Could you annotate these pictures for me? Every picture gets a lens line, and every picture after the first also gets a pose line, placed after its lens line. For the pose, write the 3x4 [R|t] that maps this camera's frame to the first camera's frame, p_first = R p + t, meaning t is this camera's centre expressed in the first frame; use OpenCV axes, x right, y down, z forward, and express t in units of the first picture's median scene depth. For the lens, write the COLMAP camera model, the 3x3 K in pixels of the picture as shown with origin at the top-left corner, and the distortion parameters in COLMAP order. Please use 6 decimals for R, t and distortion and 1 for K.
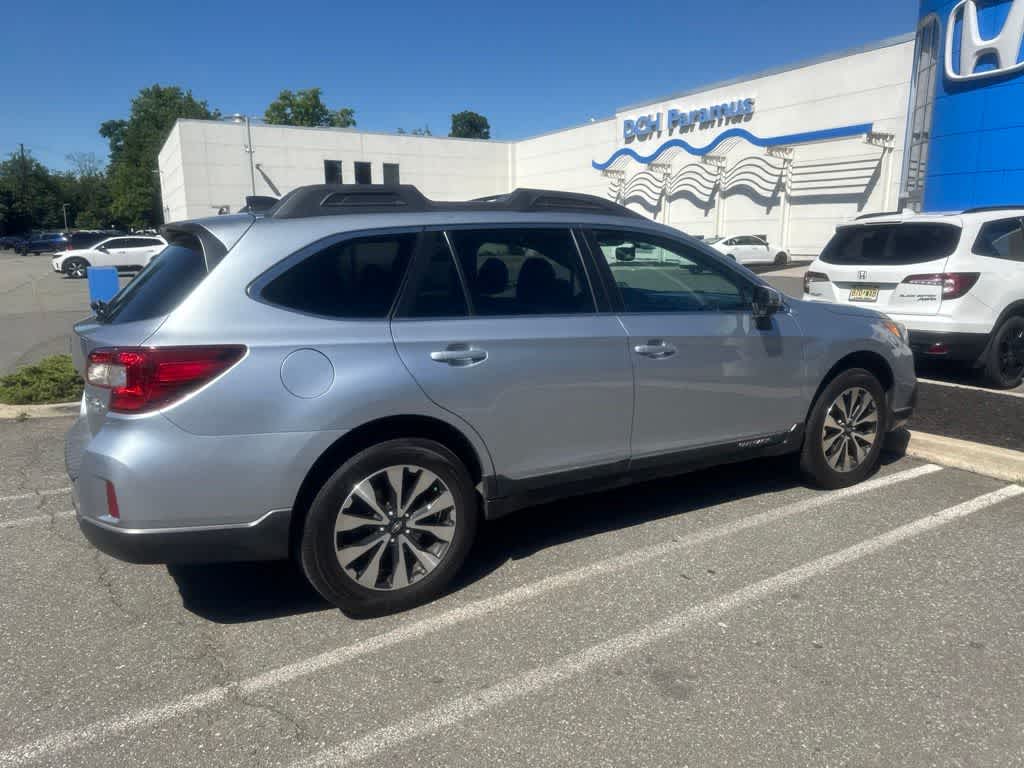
lens RADIAL K [[718.0, 0, 517.3], [0, 718.0, 386.0], [0, 0, 1]] dist [0.027789, -0.032551]
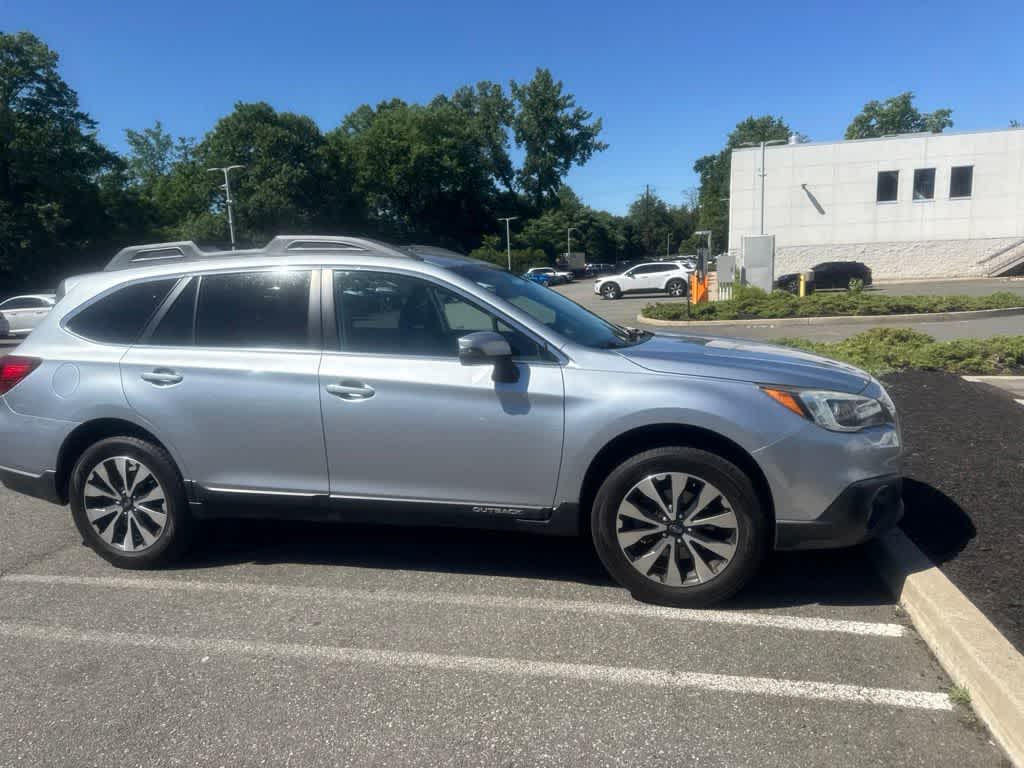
lens RADIAL K [[718.0, 0, 513.1], [0, 718.0, 393.6], [0, 0, 1]] dist [0.027789, -0.032551]
pose [[0.721046, 0.096495, -0.686135, 0.827708], [-0.108040, 0.993801, 0.026227, -0.076717], [0.684412, 0.055219, 0.727001, 0.351586]]
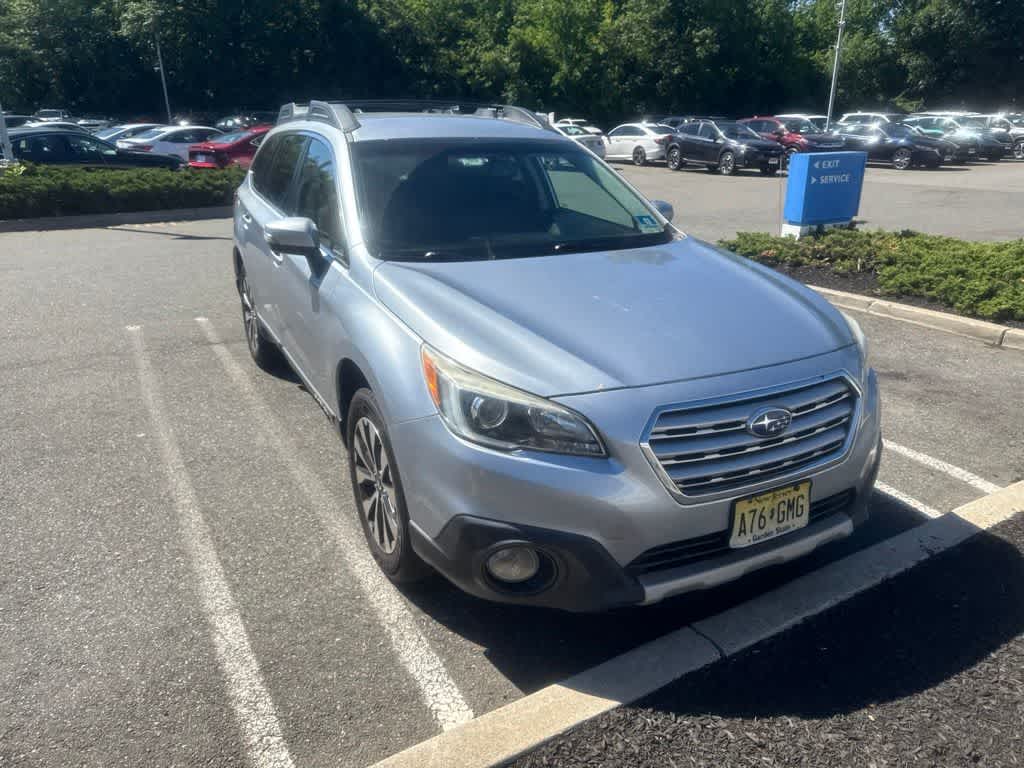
lens RADIAL K [[718.0, 0, 521.1], [0, 718.0, 379.4], [0, 0, 1]] dist [0.027789, -0.032551]
pose [[-0.025191, 0.352514, -0.935467, 1.010875], [-0.195433, 0.915972, 0.350430, -0.266877], [0.980394, 0.191649, 0.045818, 1.078048]]
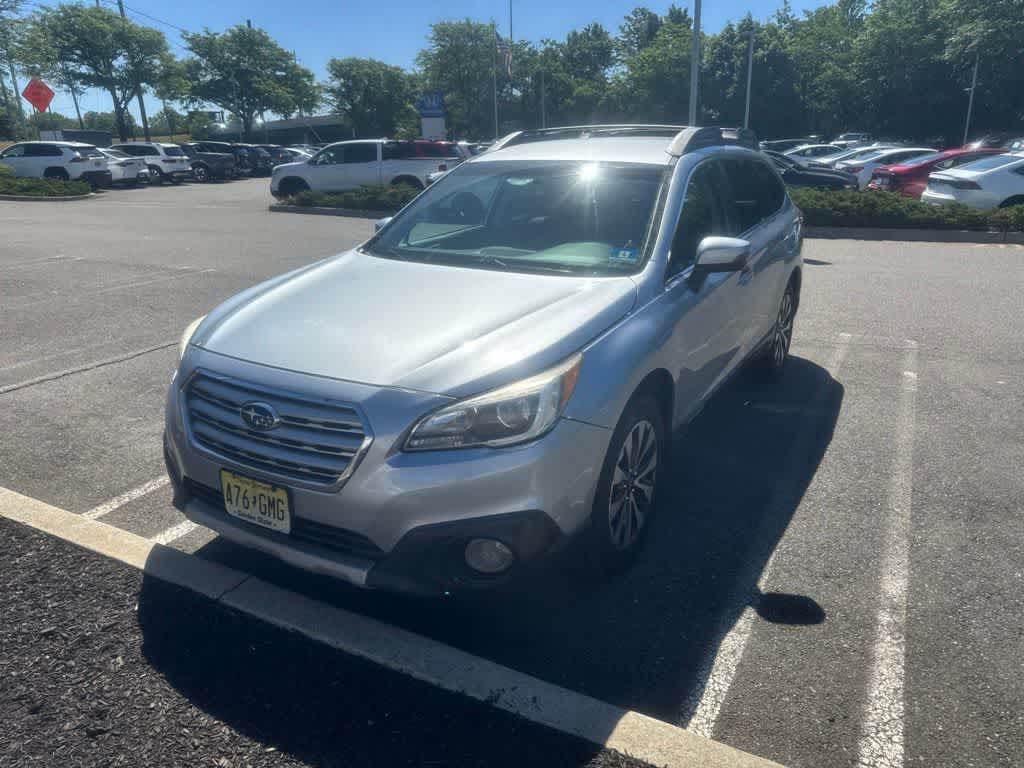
lens RADIAL K [[718.0, 0, 519.3], [0, 718.0, 376.0], [0, 0, 1]] dist [0.027789, -0.032551]
pose [[-0.860943, 0.178182, -0.476475, 0.636509], [-0.072879, 0.883785, 0.462182, -0.391638], [0.503454, 0.432638, -0.747903, 1.767317]]
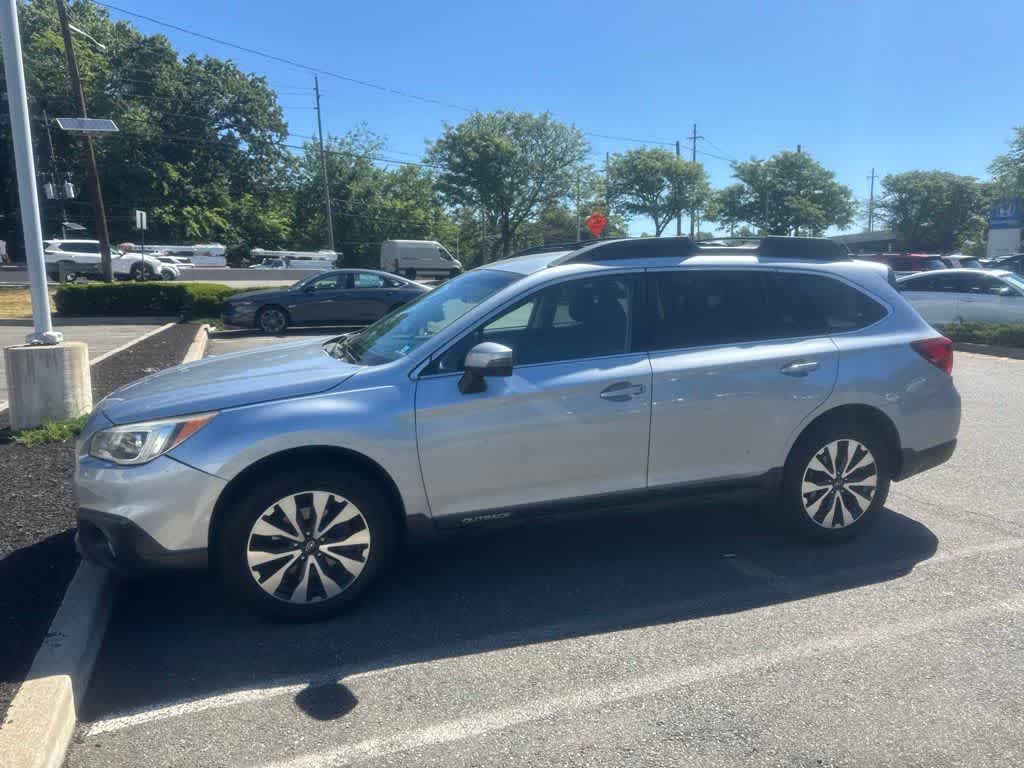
lens RADIAL K [[718.0, 0, 518.8], [0, 718.0, 382.5], [0, 0, 1]] dist [0.027789, -0.032551]
pose [[-0.981337, -0.006017, 0.192201, -0.110008], [0.060336, 0.939399, 0.337473, -0.401637], [-0.182584, 0.342772, -0.921505, 1.956845]]
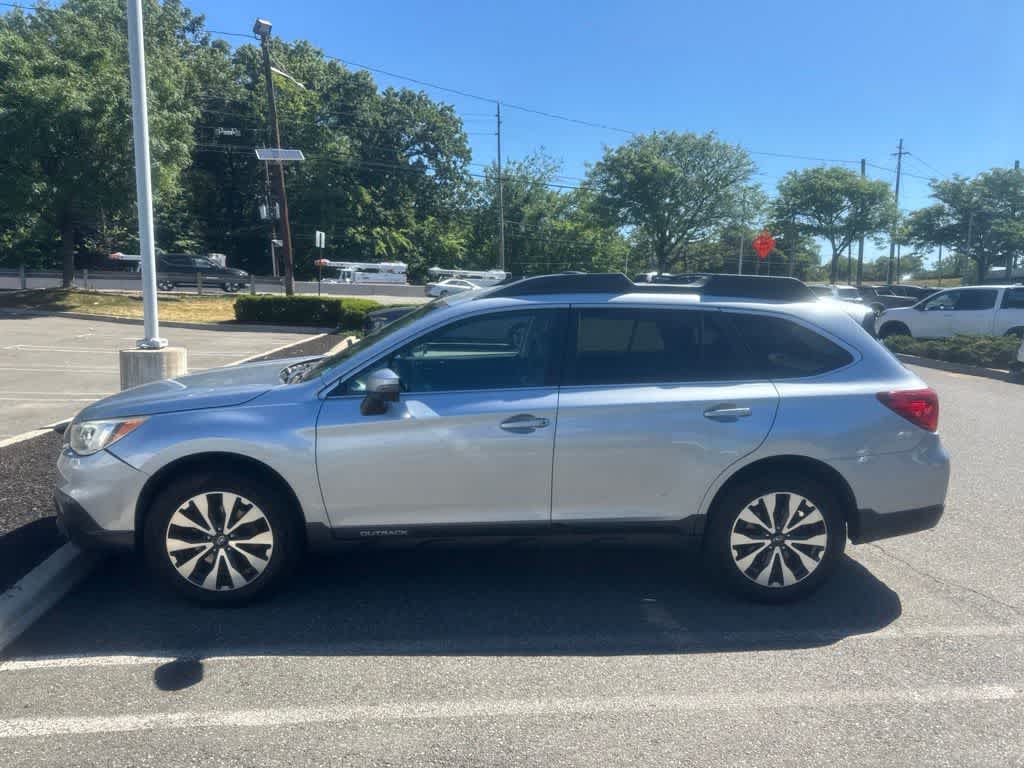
lens RADIAL K [[718.0, 0, 506.0], [0, 718.0, 390.4], [0, 0, 1]] dist [0.027789, -0.032551]
pose [[-0.902176, -0.060847, 0.427055, -0.408865], [0.080019, 0.949213, 0.304289, -0.401207], [-0.423881, 0.308694, -0.851489, 1.890836]]
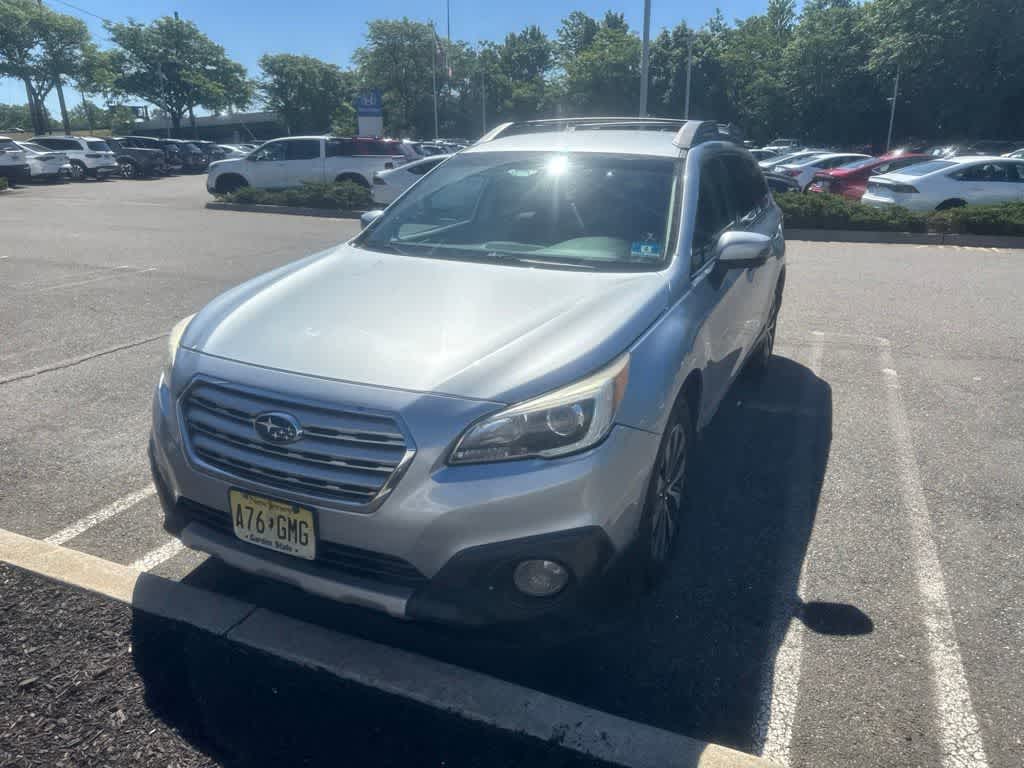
lens RADIAL K [[718.0, 0, 521.7], [0, 718.0, 373.8], [0, 0, 1]] dist [0.027789, -0.032551]
pose [[-0.814412, 0.185585, -0.549810, 0.676691], [-0.101946, 0.886985, 0.450404, -0.364551], [0.571262, 0.422865, -0.703452, 1.691361]]
